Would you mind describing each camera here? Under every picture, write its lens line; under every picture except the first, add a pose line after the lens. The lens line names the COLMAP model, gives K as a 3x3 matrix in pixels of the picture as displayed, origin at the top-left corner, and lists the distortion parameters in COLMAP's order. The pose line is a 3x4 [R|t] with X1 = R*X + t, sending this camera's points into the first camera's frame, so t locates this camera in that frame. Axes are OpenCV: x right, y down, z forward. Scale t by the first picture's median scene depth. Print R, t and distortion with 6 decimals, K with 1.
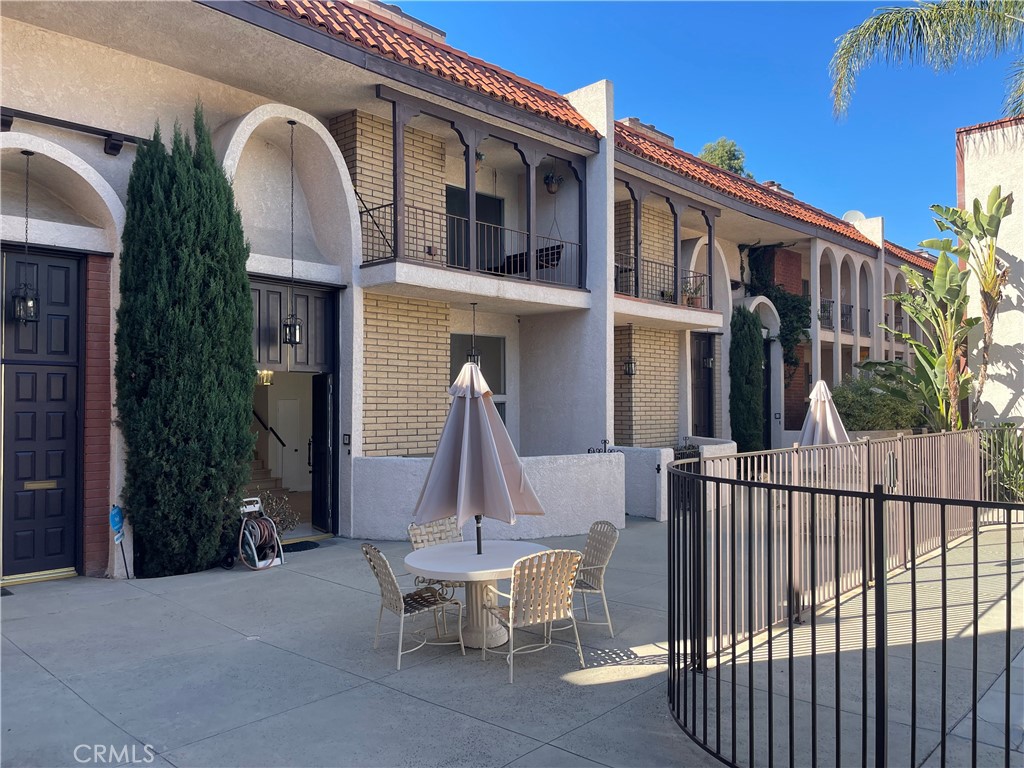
lens RADIAL K [[789.2, 0, 514.1], [0, 789.2, 389.8], [0, 0, 1]] dist [0.051200, -0.066471]
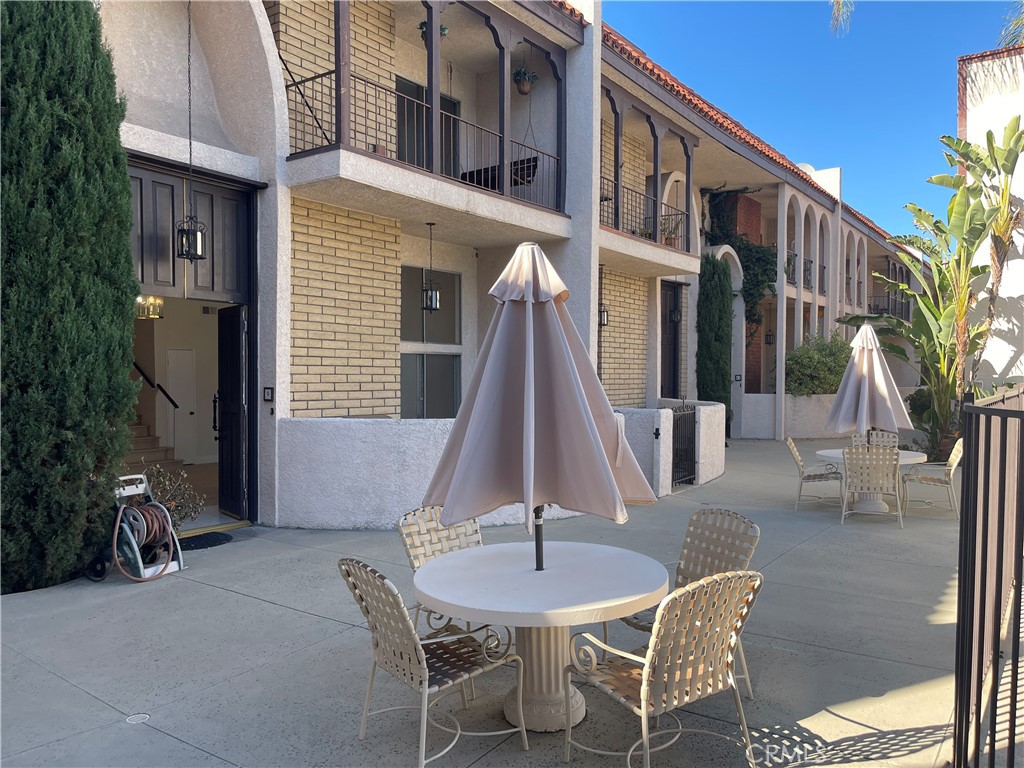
lens RADIAL K [[789.2, 0, 520.2], [0, 789.2, 391.1], [0, 0, 1]] dist [0.051200, -0.066471]
pose [[0.991115, 0.004570, 0.132931, -0.076807], [-0.009823, 0.999195, 0.038891, 0.028629], [-0.132647, -0.039851, 0.990362, 0.234945]]
